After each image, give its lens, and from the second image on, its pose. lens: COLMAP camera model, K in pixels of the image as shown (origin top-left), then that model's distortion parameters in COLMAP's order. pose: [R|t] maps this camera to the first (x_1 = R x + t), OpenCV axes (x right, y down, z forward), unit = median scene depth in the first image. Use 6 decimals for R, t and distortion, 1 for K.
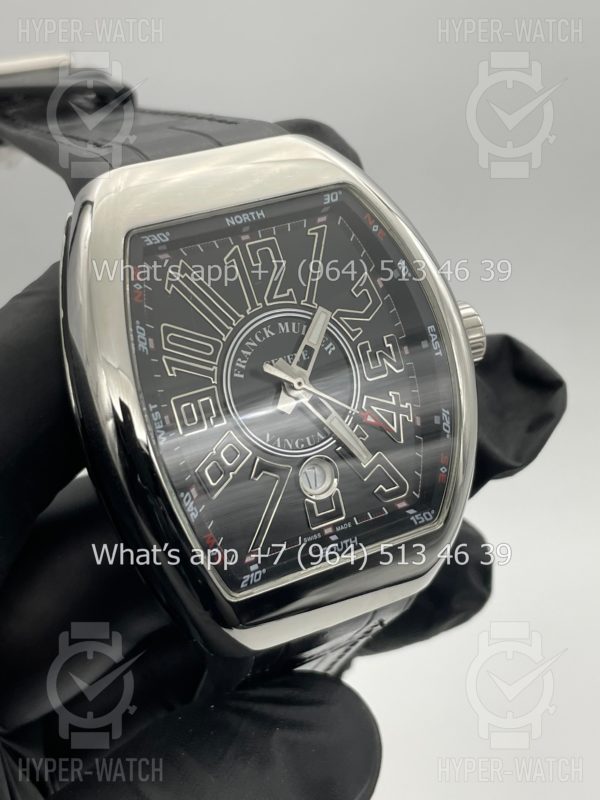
lens RADIAL K [[1252.3, 0, 300.0], [0, 1252.3, 400.0], [0, 0, 1]] dist [0.127388, -0.098657]
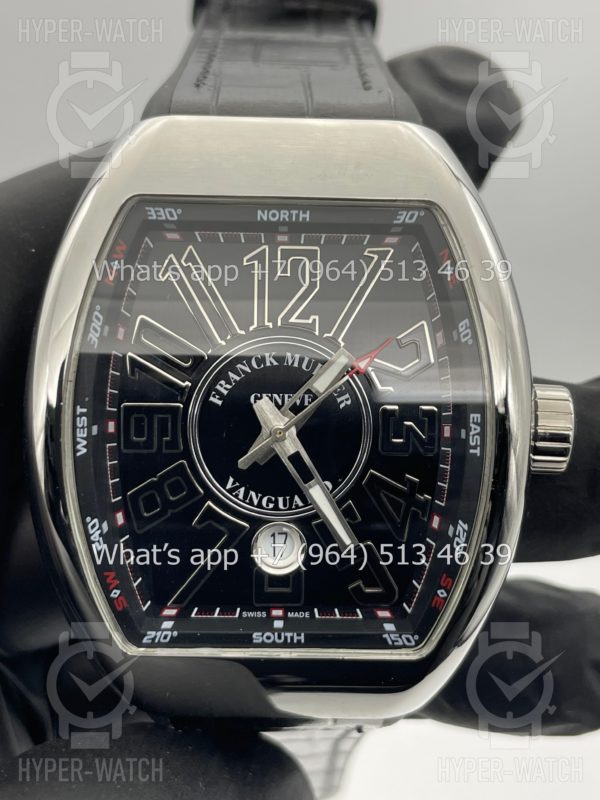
lens RADIAL K [[1252.3, 0, 300.0], [0, 1252.3, 400.0], [0, 0, 1]] dist [0.127388, -0.098657]
pose [[0.882182, 0.315793, -0.349329, 0.279890], [-0.279939, 0.948192, 0.150218, -0.155247], [0.378669, -0.034729, 0.924880, 0.257813]]
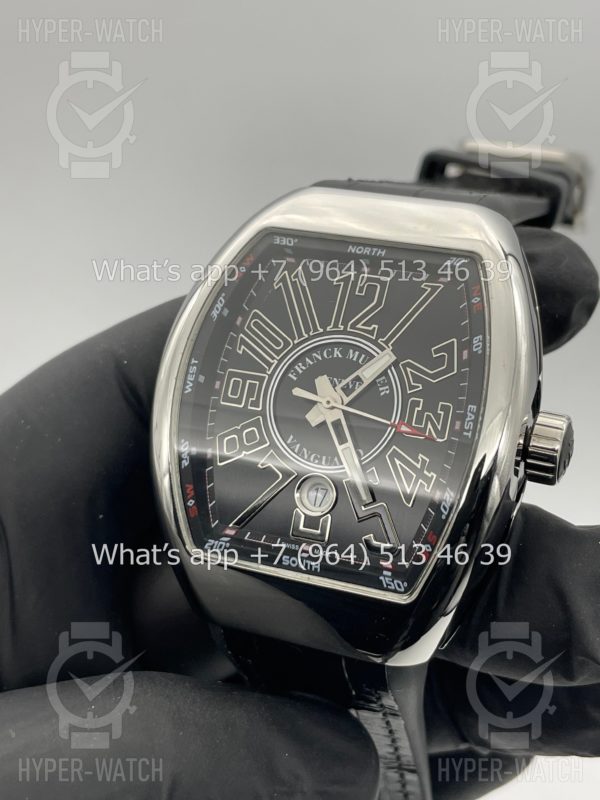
lens RADIAL K [[1252.3, 0, 300.0], [0, 1252.3, 400.0], [0, 0, 1]] dist [0.127388, -0.098657]
pose [[0.648453, 0.324840, -0.688467, 0.702004], [-0.425424, 0.904617, 0.026128, -0.031853], [0.631287, 0.275948, 0.724796, 0.210697]]
